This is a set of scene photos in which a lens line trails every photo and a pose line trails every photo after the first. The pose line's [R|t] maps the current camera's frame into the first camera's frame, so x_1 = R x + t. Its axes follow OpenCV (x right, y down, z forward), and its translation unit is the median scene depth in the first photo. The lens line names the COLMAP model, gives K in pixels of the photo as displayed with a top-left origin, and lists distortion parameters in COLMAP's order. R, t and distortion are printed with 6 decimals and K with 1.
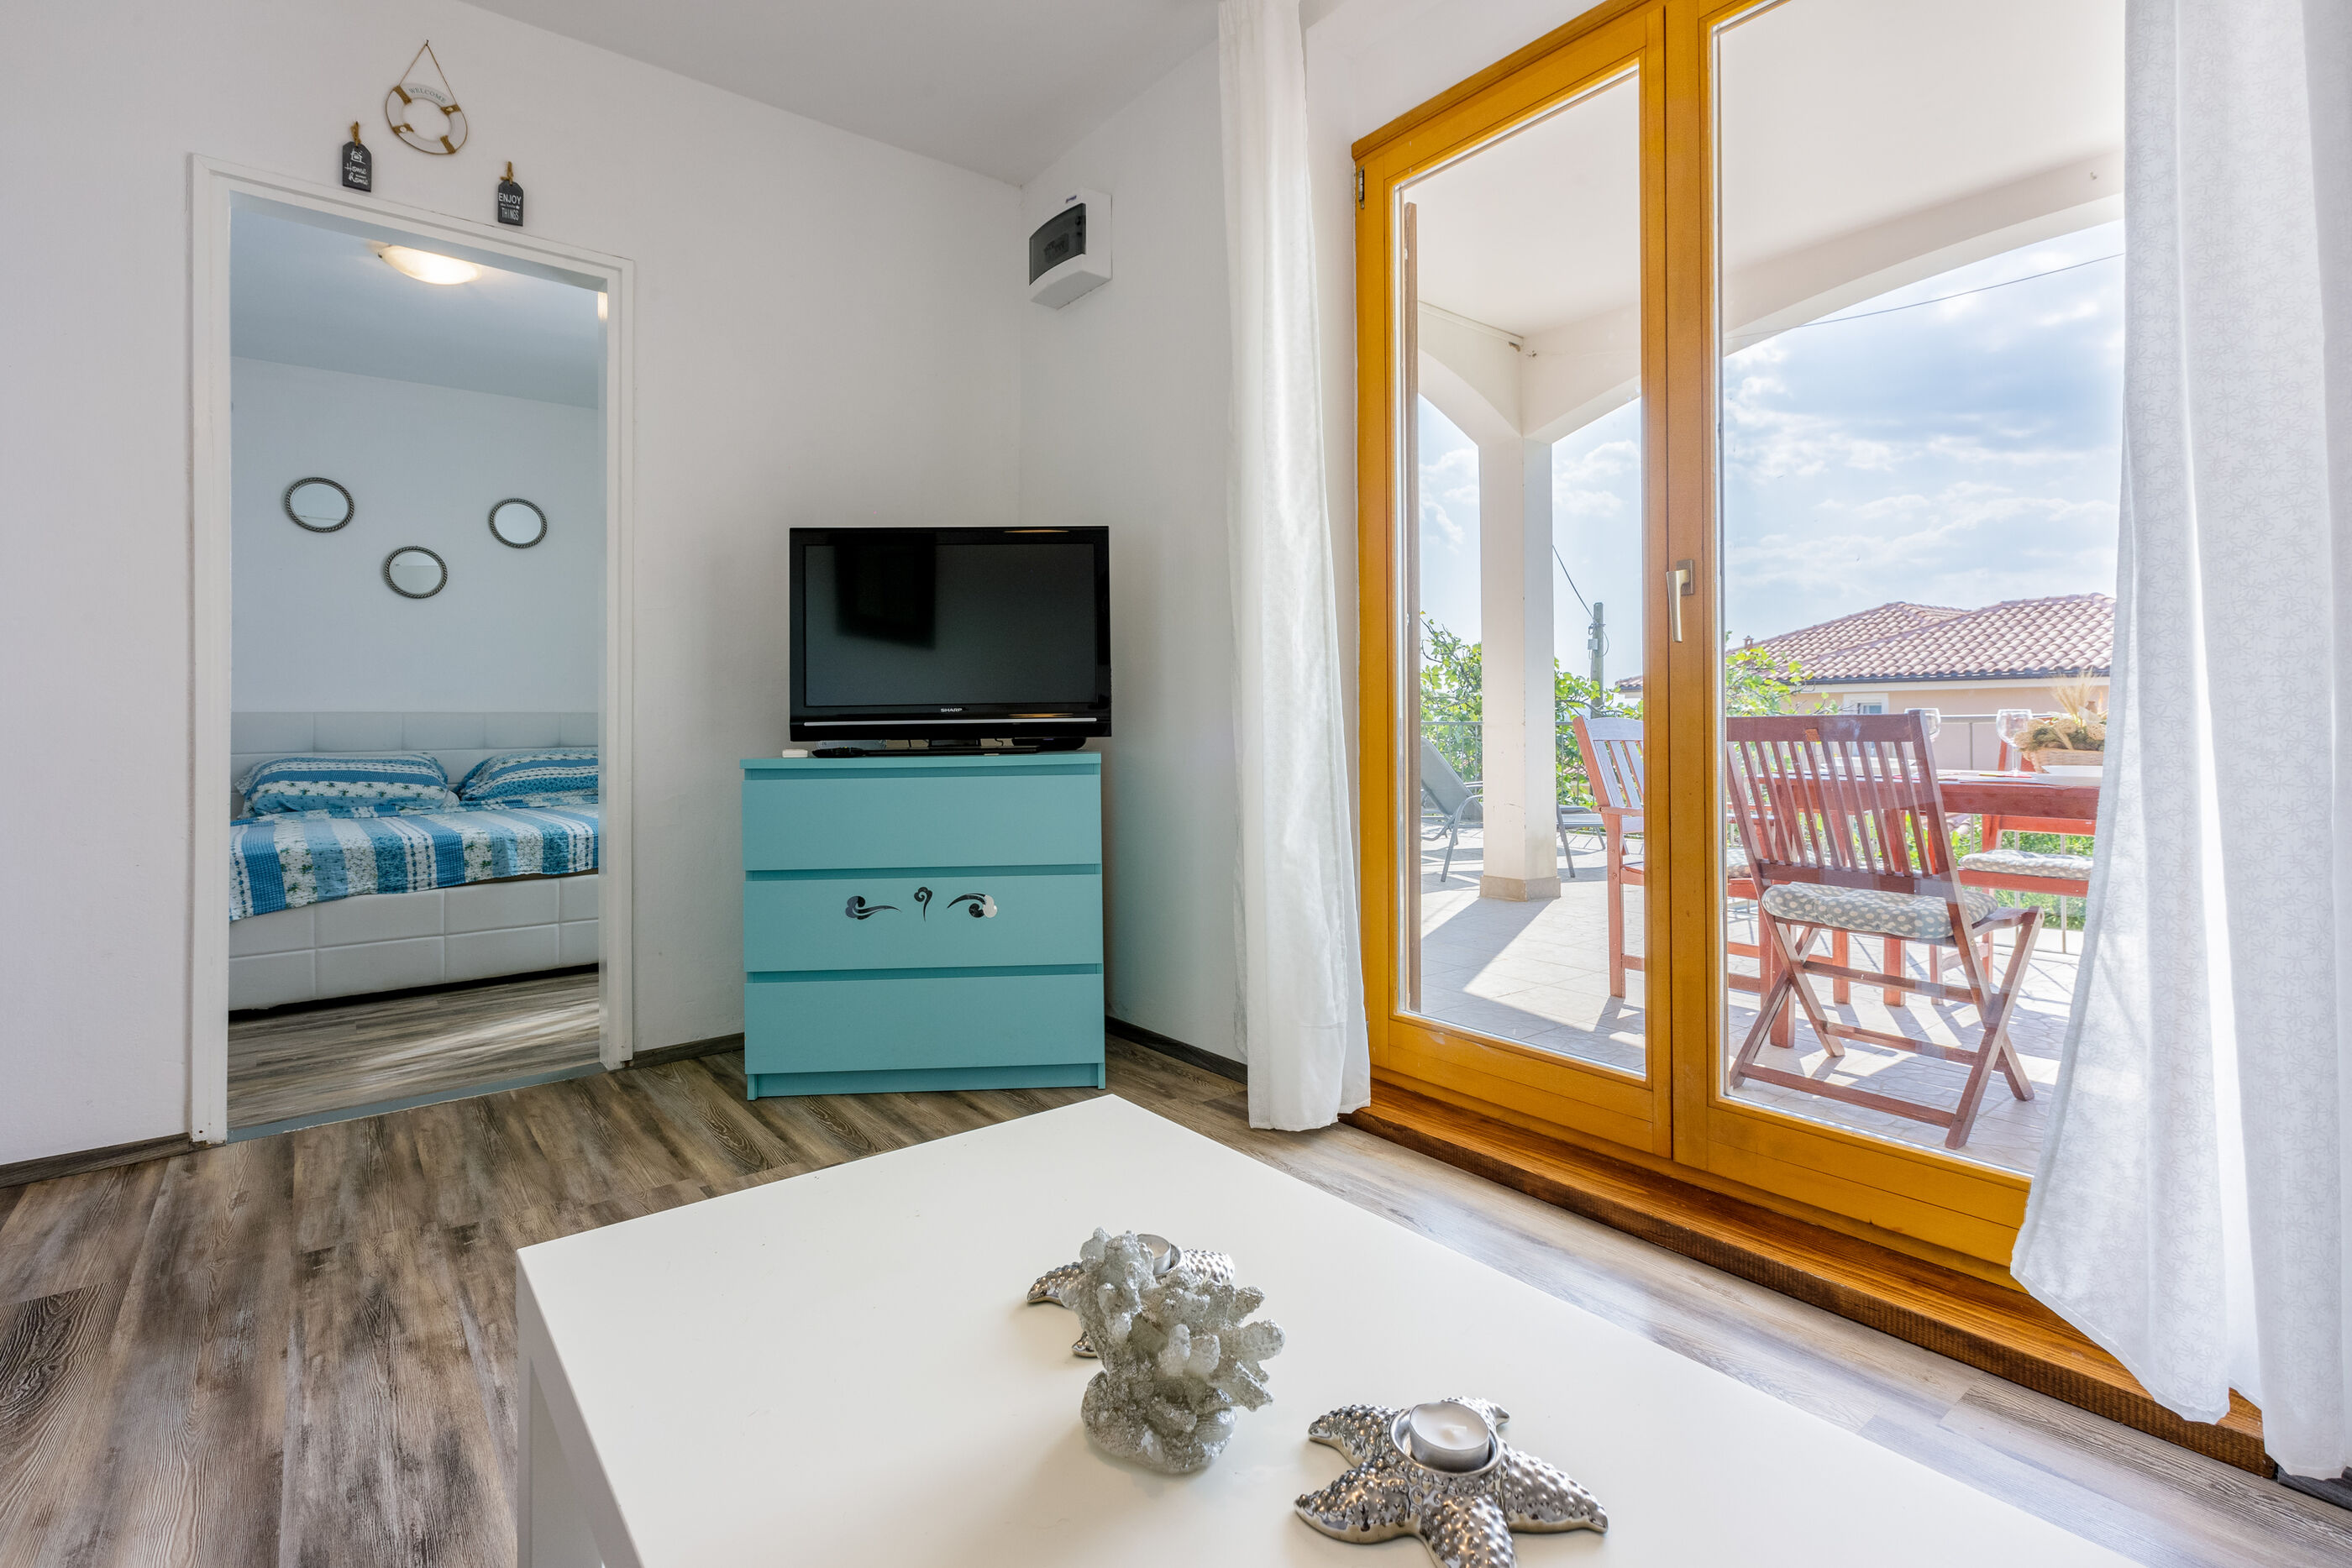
lens RADIAL K [[1078.6, 0, 1164.8], [0, 1078.6, 710.0], [0, 0, 1]] dist [0.001240, -0.001832]
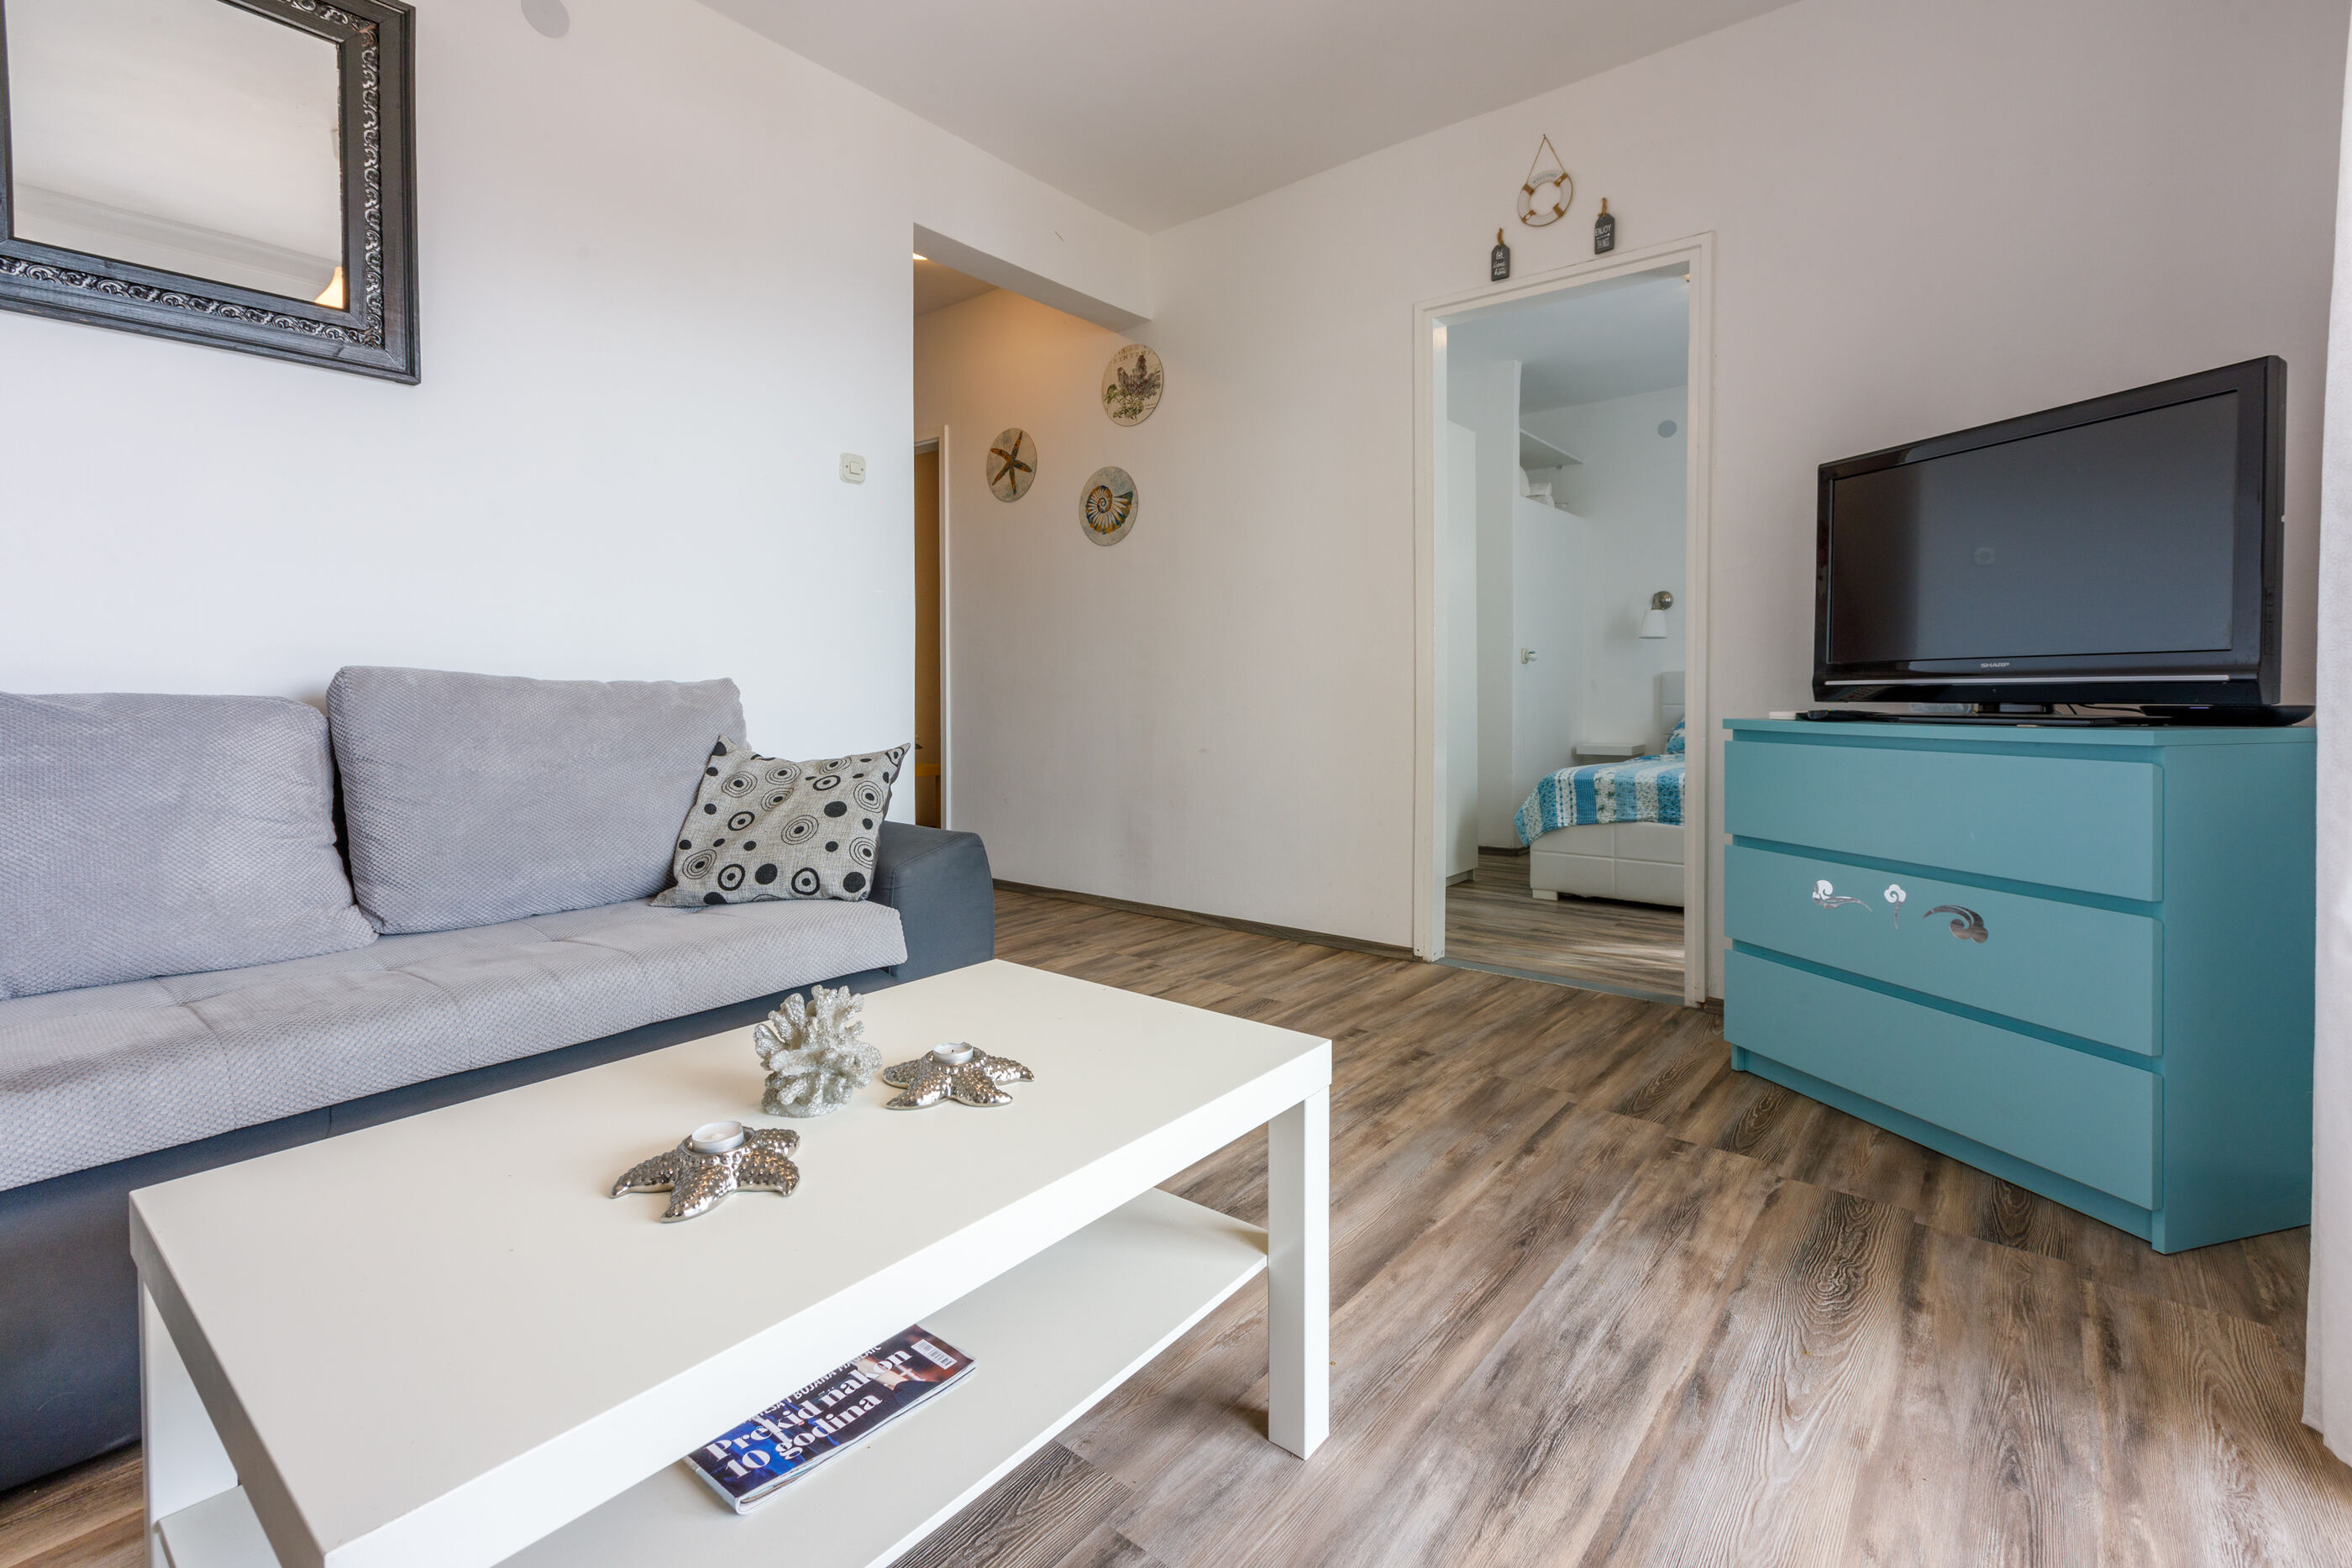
lens RADIAL K [[1078.6, 0, 1160.6], [0, 1078.6, 672.8], [0, 0, 1]] dist [0.001240, -0.001832]
pose [[0.216592, -0.003922, -0.976254, 0.409495], [0.009239, 0.999955, -0.001968, 0.002223], [0.976218, -0.008593, 0.216619, 0.265166]]
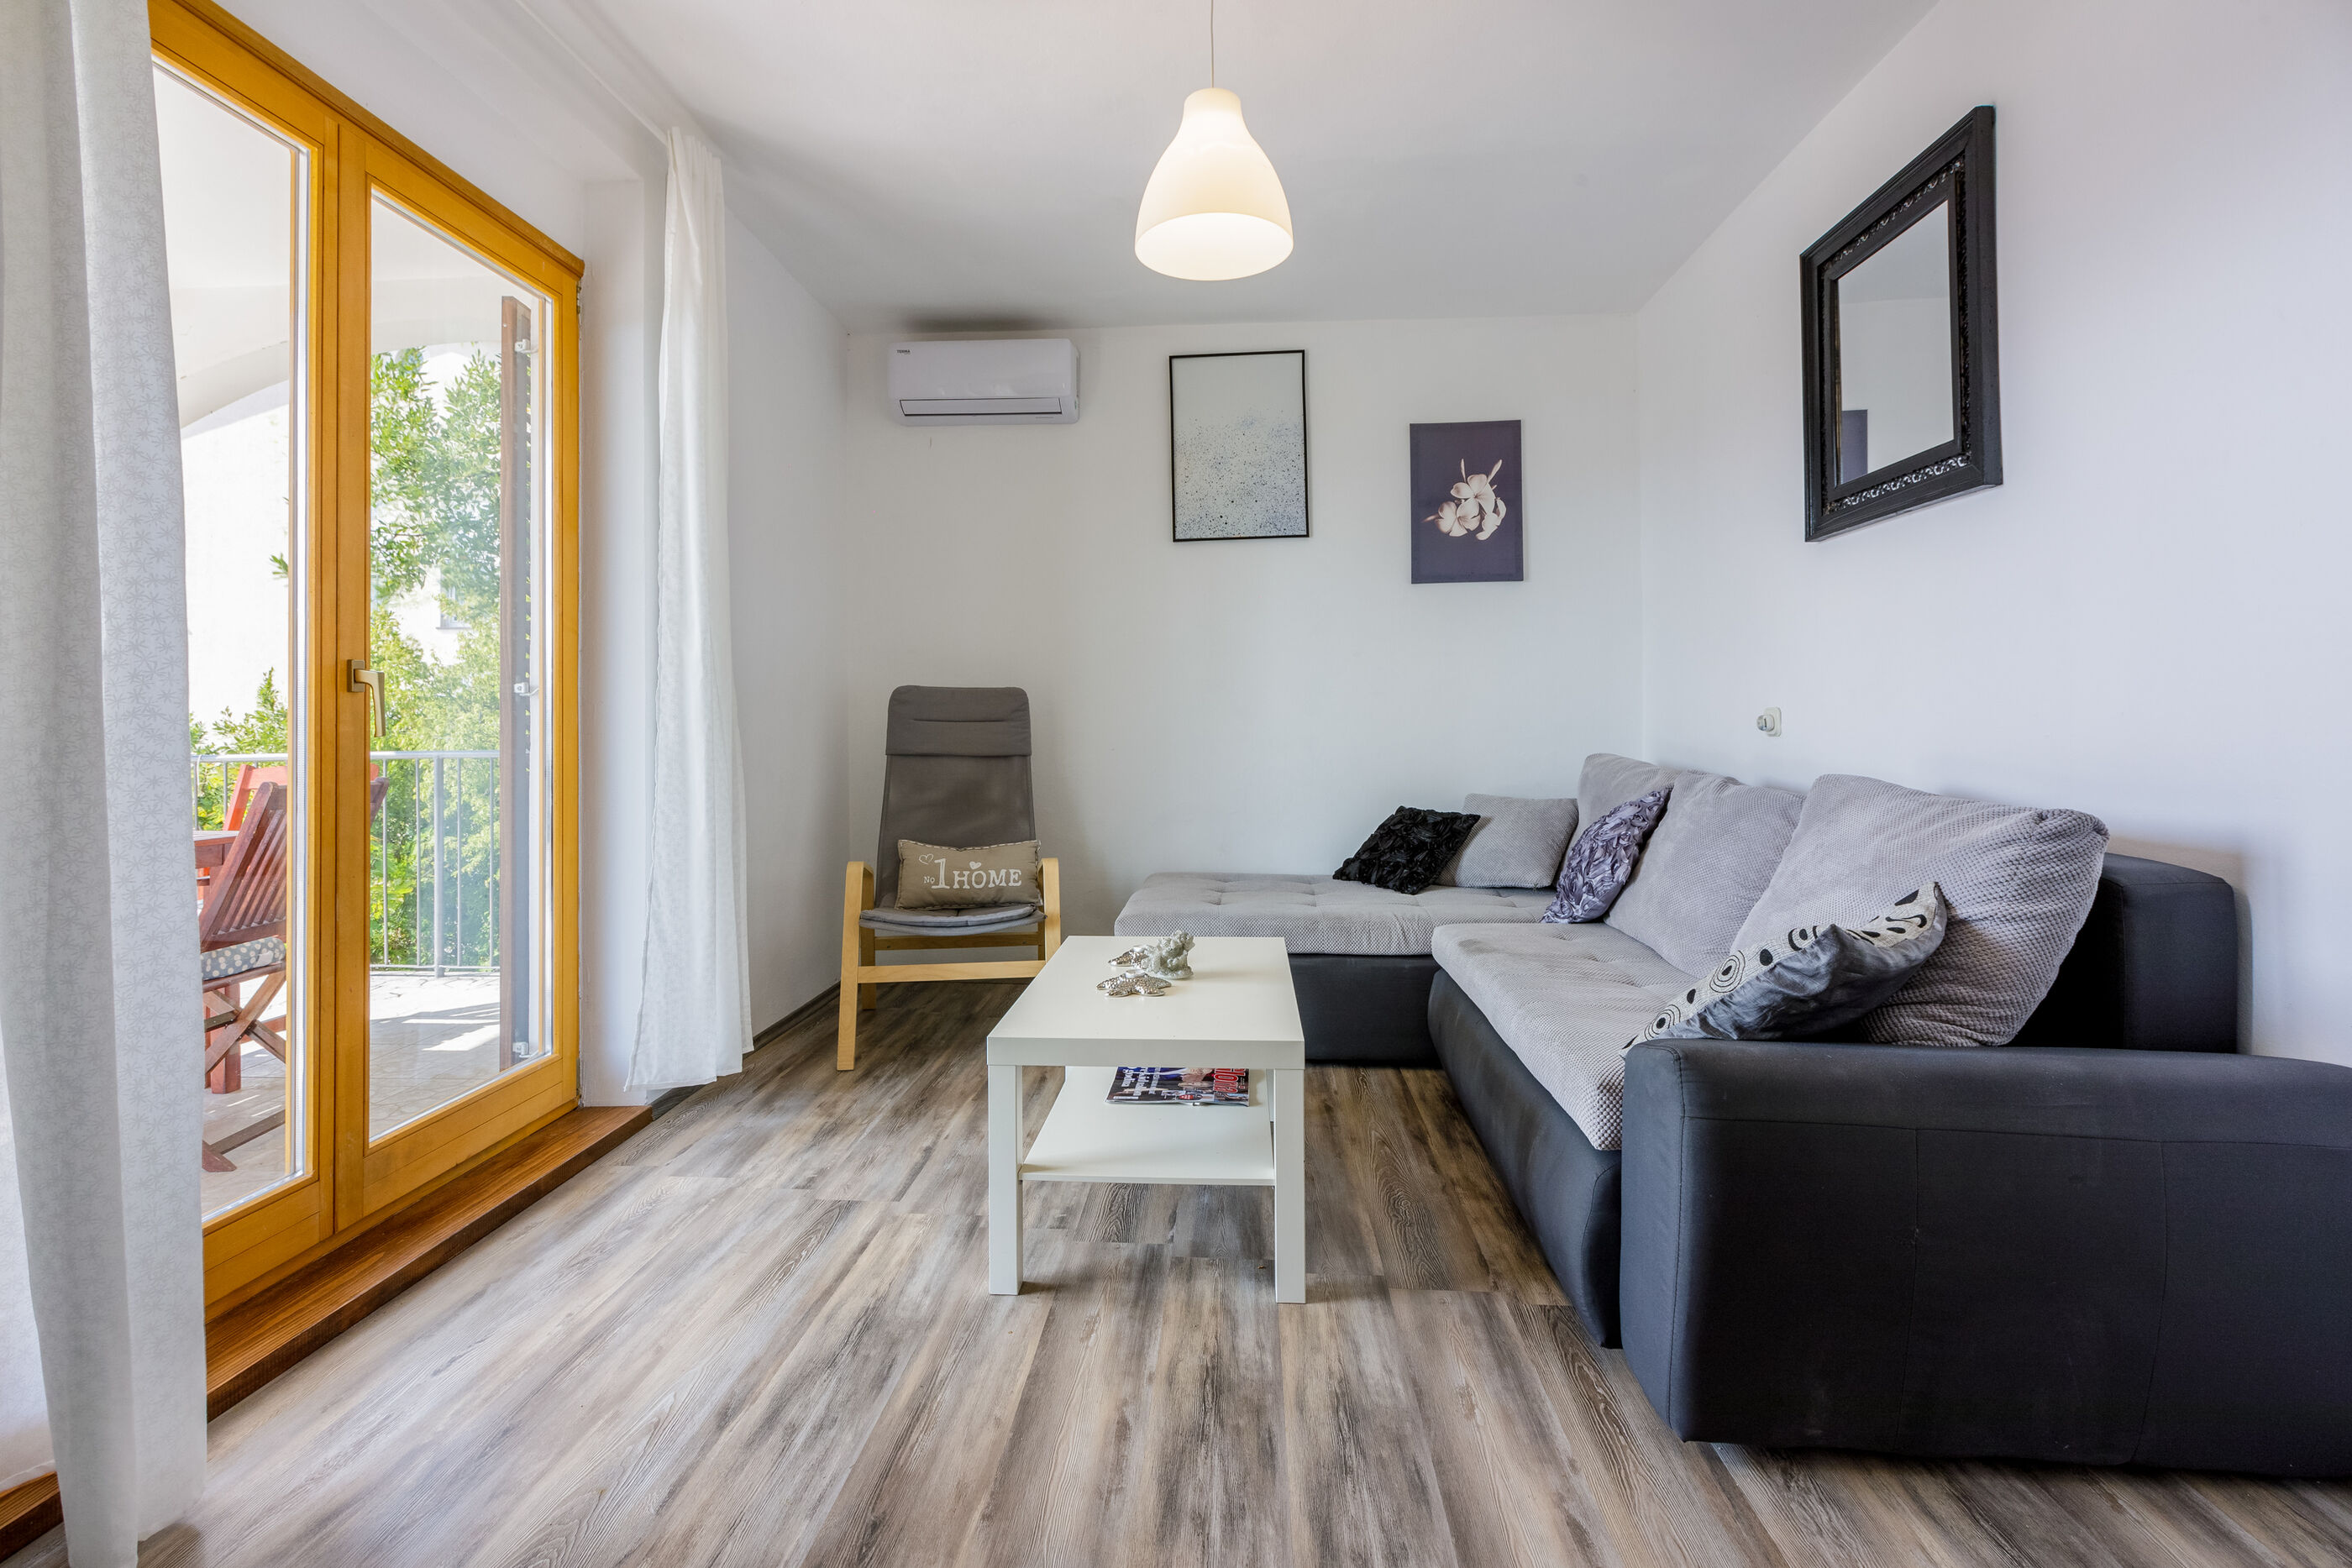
lens RADIAL K [[1078.6, 0, 1177.9], [0, 1078.6, 723.3], [0, 0, 1]] dist [0.001240, -0.001832]
pose [[-0.744638, 0.006253, 0.667439, -0.585844], [0.000247, 0.999959, -0.009093, -0.044451], [-0.667468, -0.006606, -0.744609, 0.876606]]
